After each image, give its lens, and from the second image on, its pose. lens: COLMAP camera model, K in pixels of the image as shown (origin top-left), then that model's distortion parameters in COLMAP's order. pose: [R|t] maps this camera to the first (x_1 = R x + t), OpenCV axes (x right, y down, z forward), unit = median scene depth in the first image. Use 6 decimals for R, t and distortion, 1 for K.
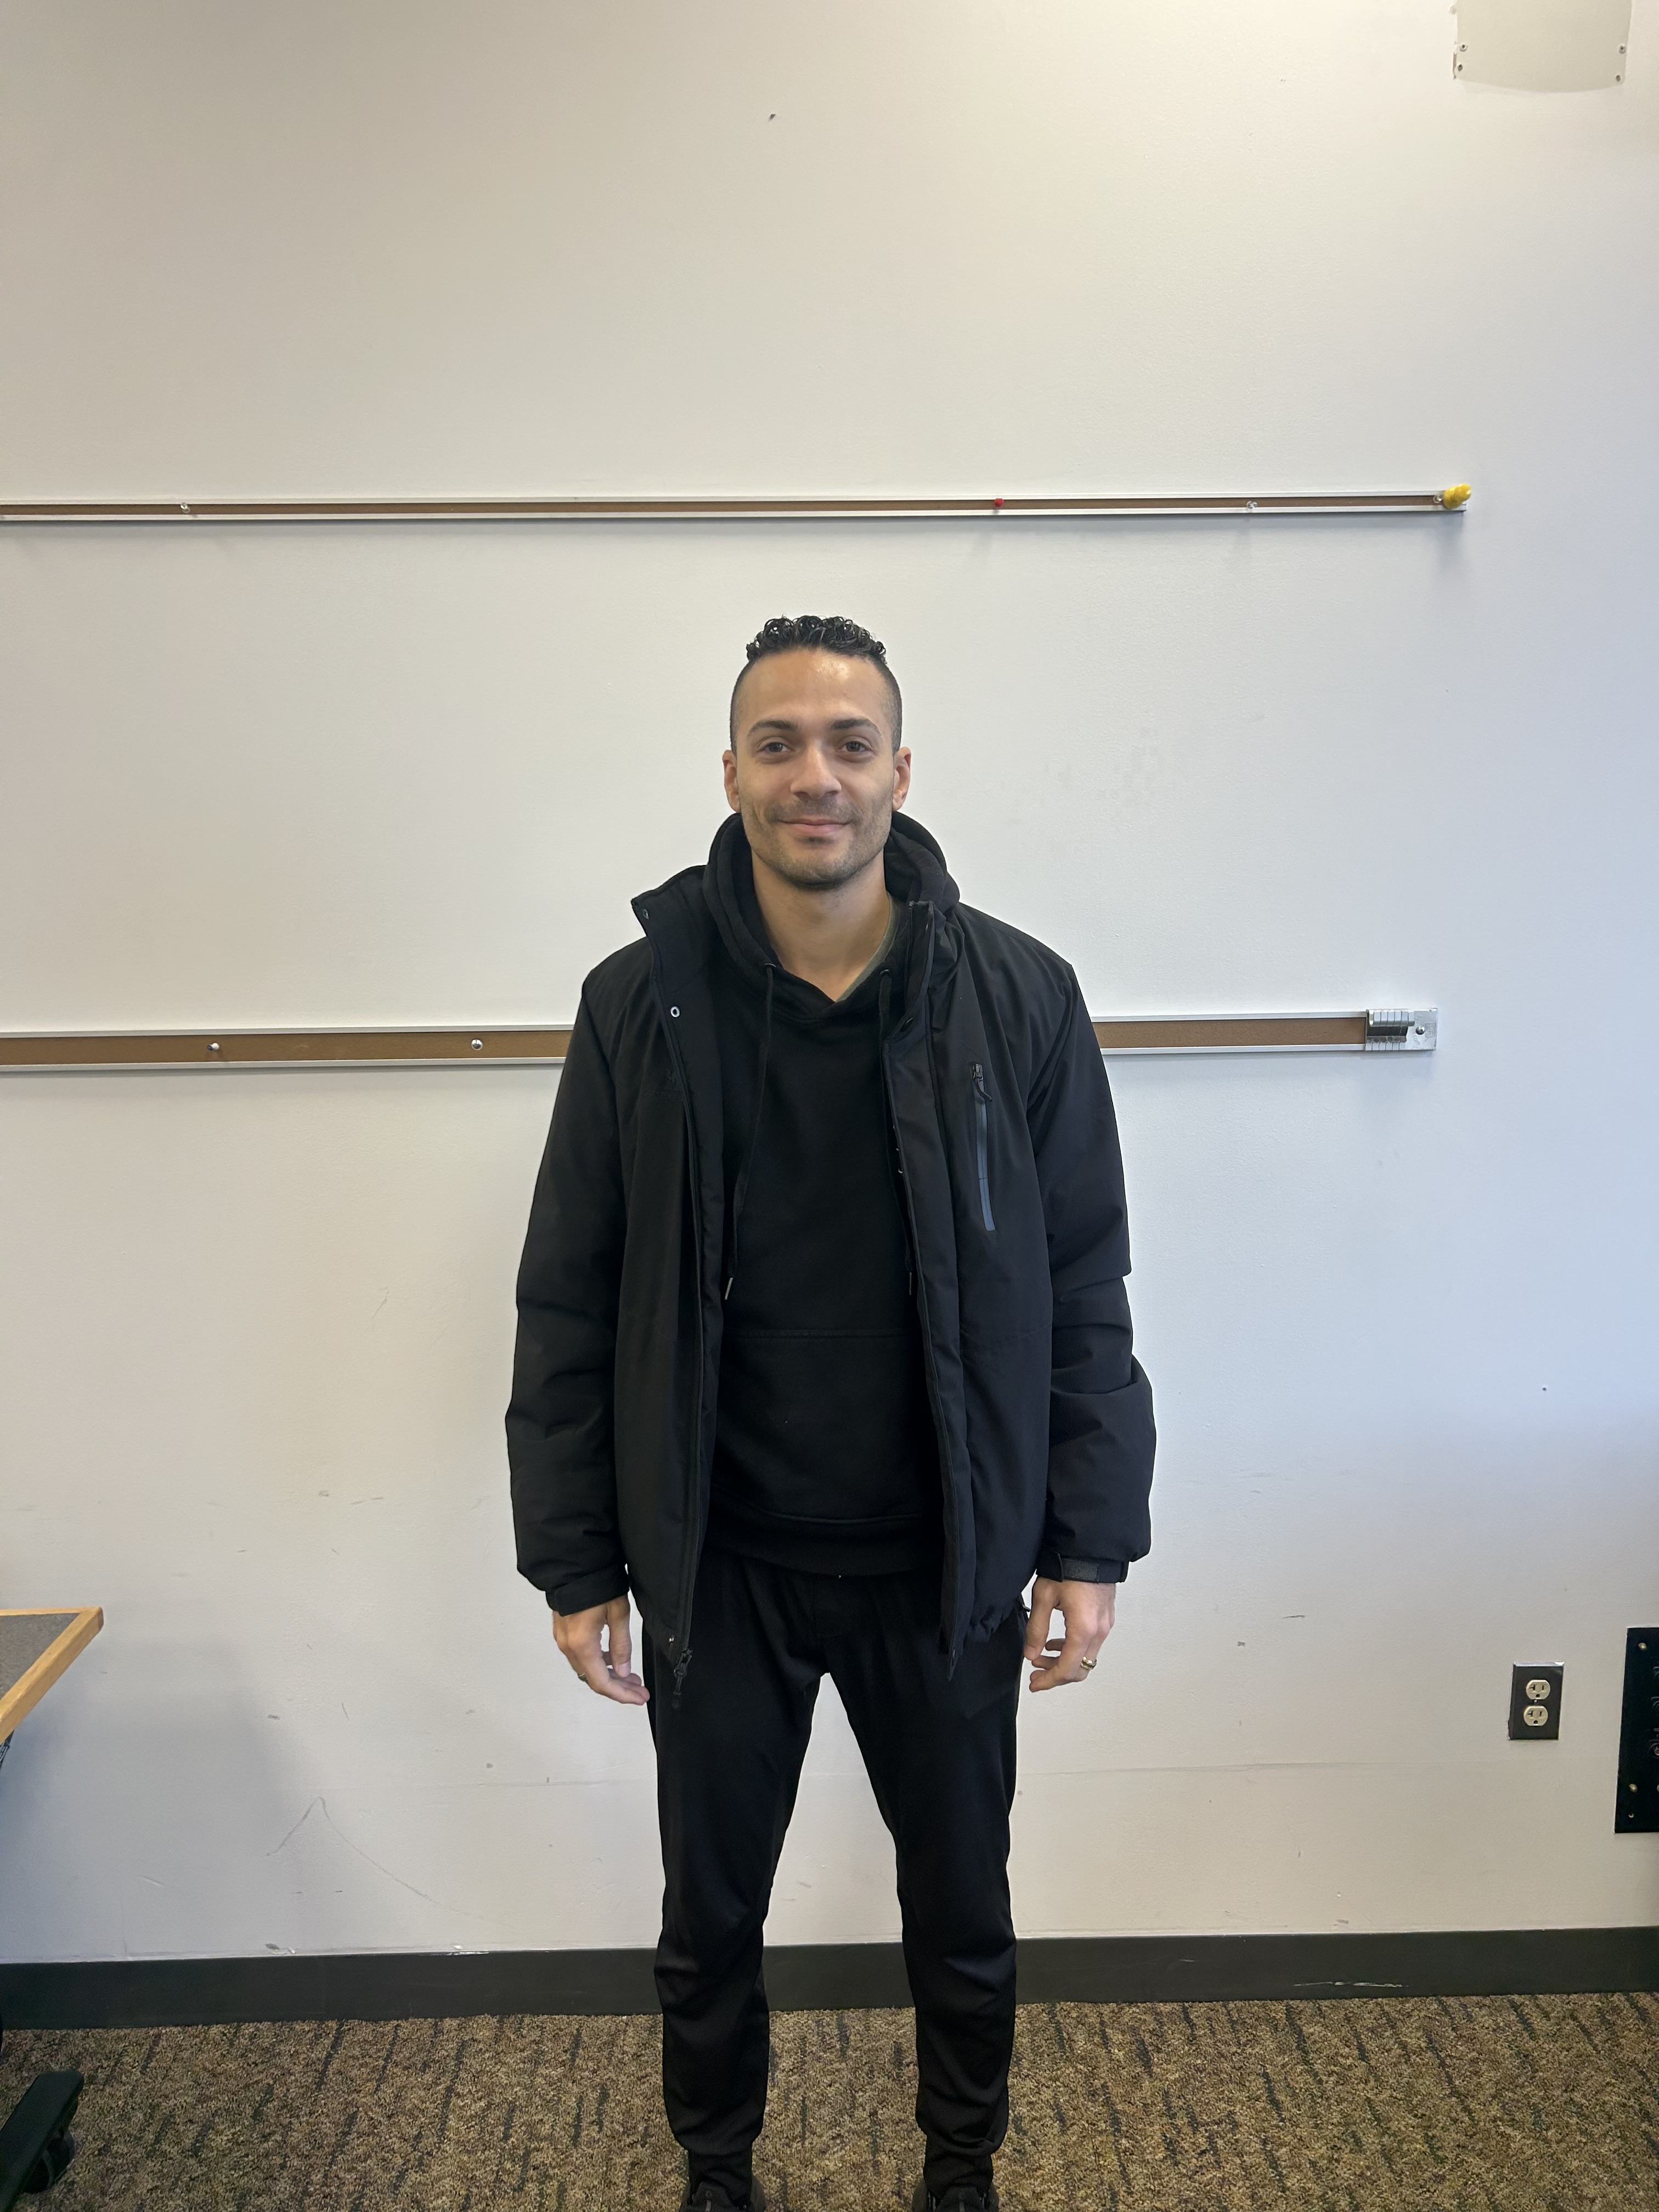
lens RADIAL K [[1681.4, 0, 838.6], [0, 1681.4, 1098.5], [0, 0, 1]] dist [0.050866, -0.052506]
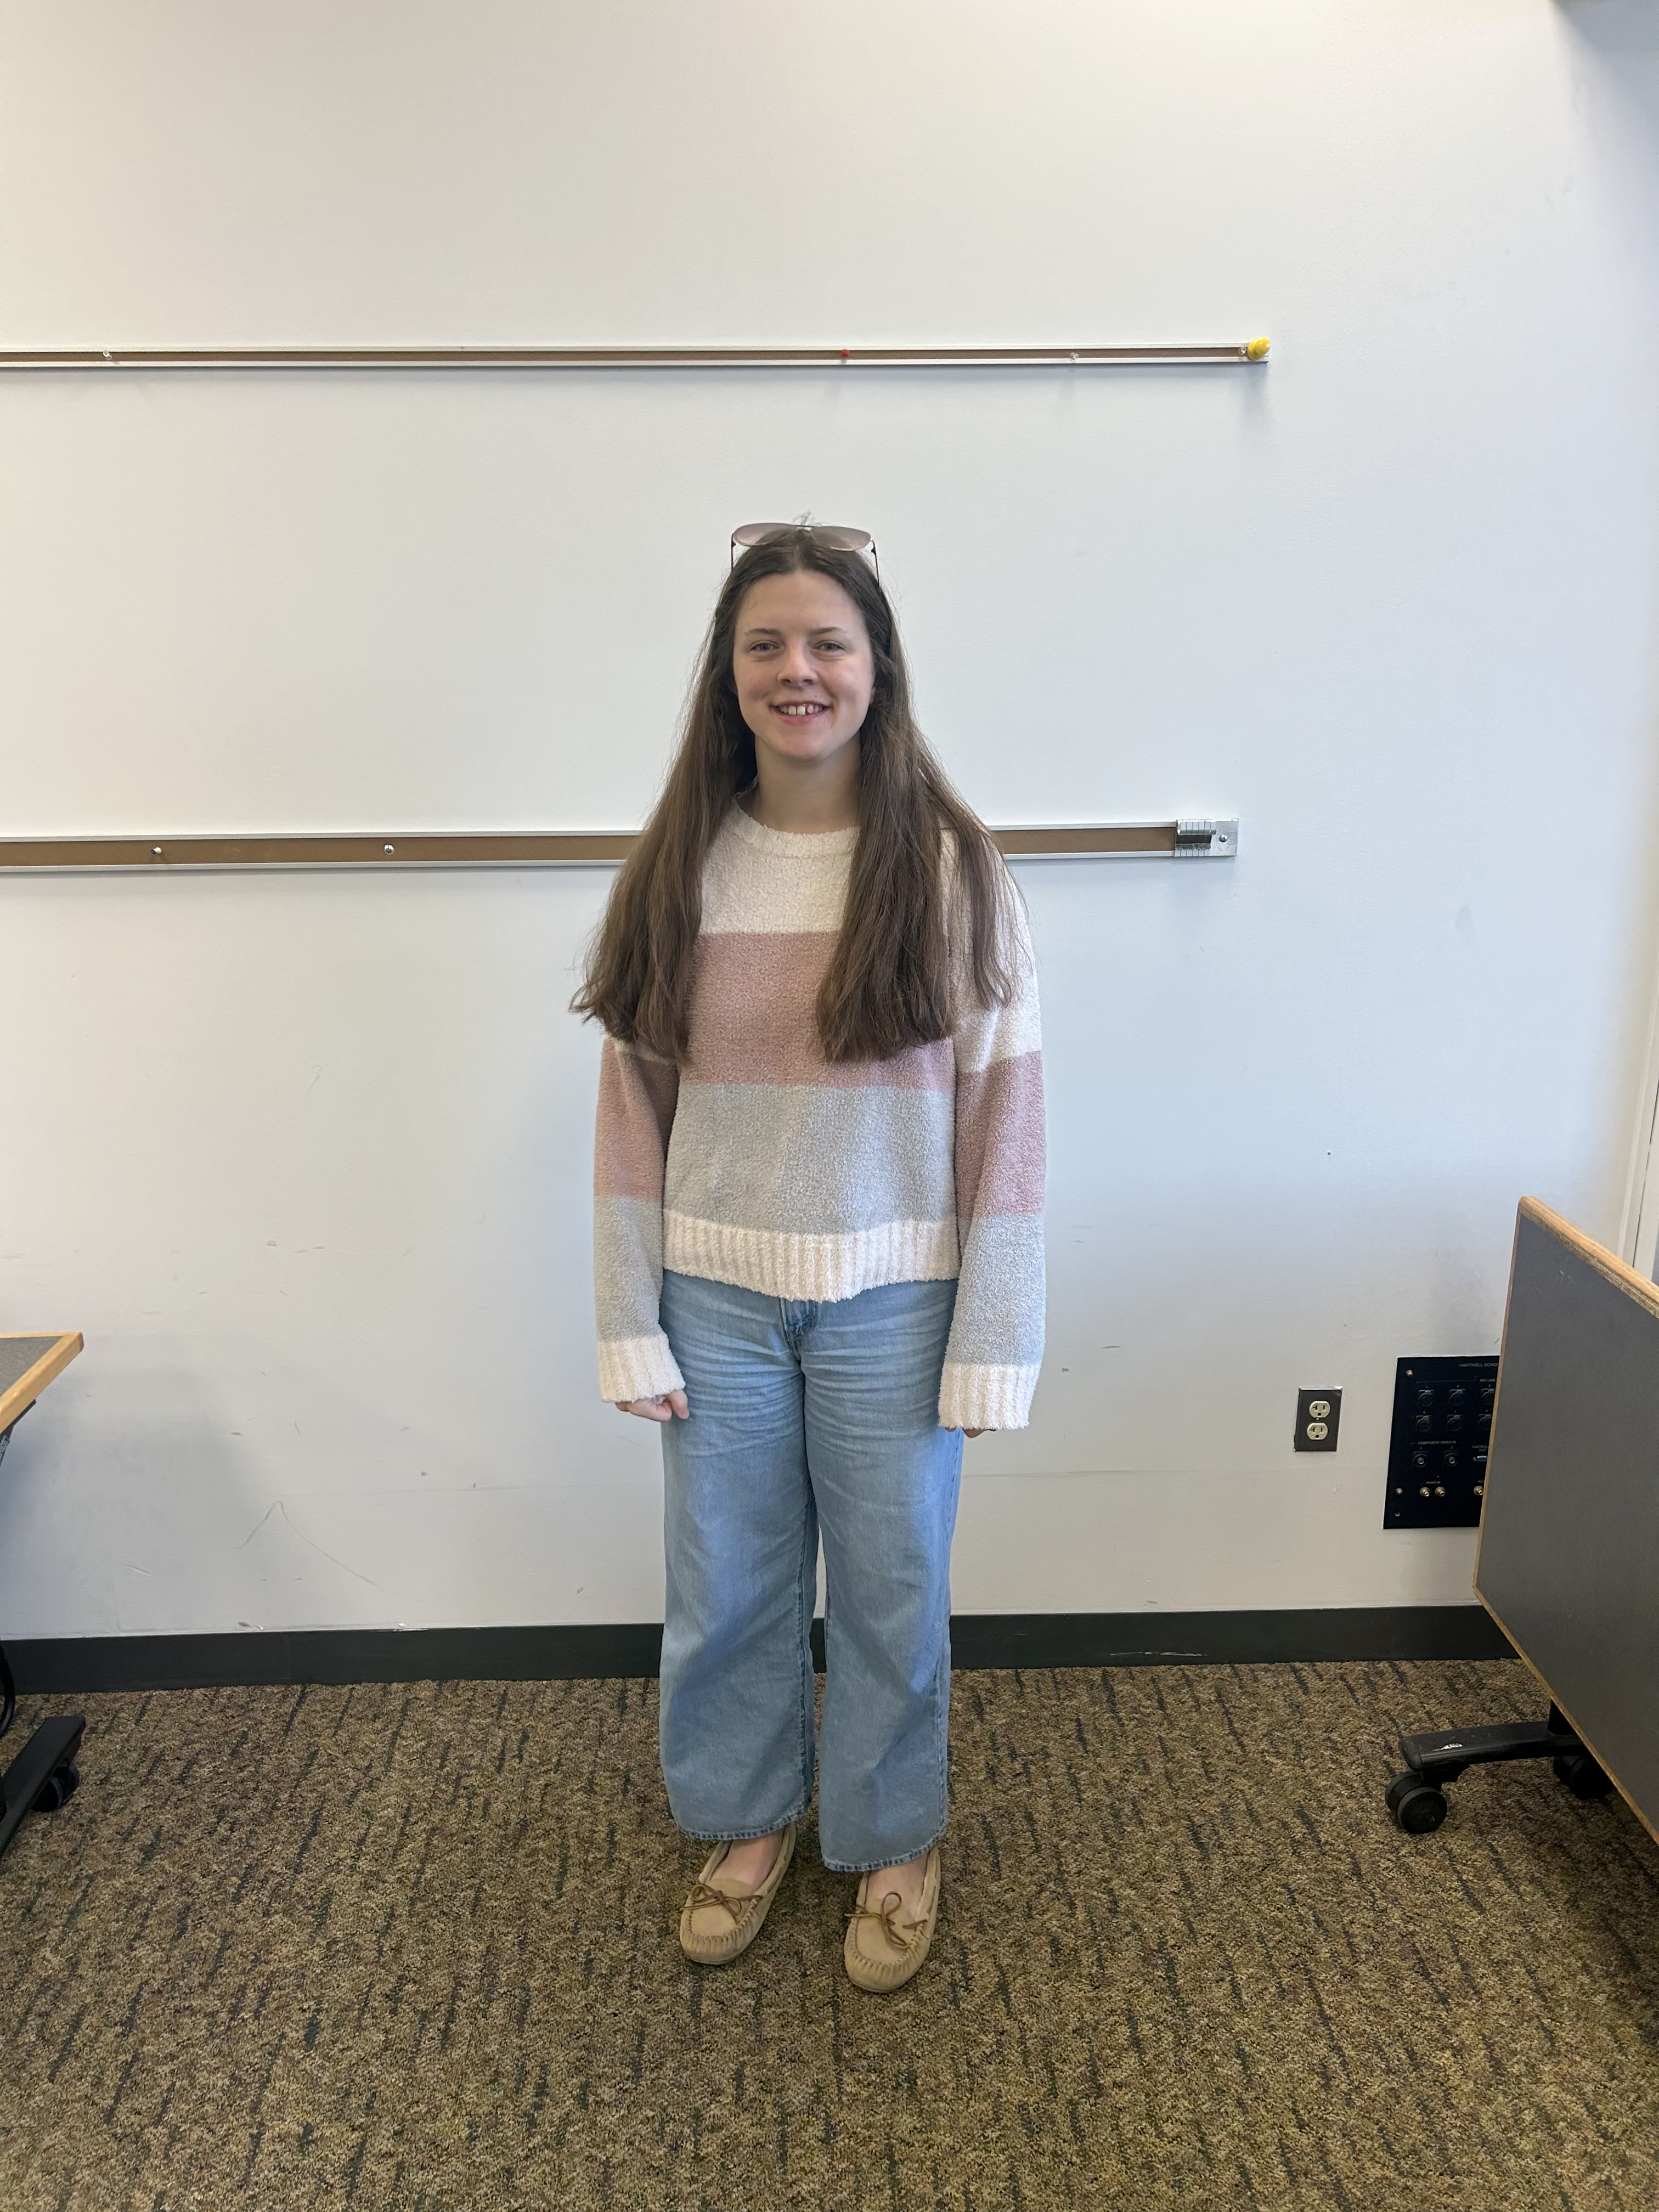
lens RADIAL K [[1681.4, 0, 824.4], [0, 1681.4, 1108.9], [0, 0, 1]] dist [0.050866, -0.052506]
pose [[0.999980, 0.000618, 0.006267, 0.067360], [-0.001315, 0.993722, 0.111872, 0.013310], [-0.006159, -0.111878, 0.993703, -0.140951]]
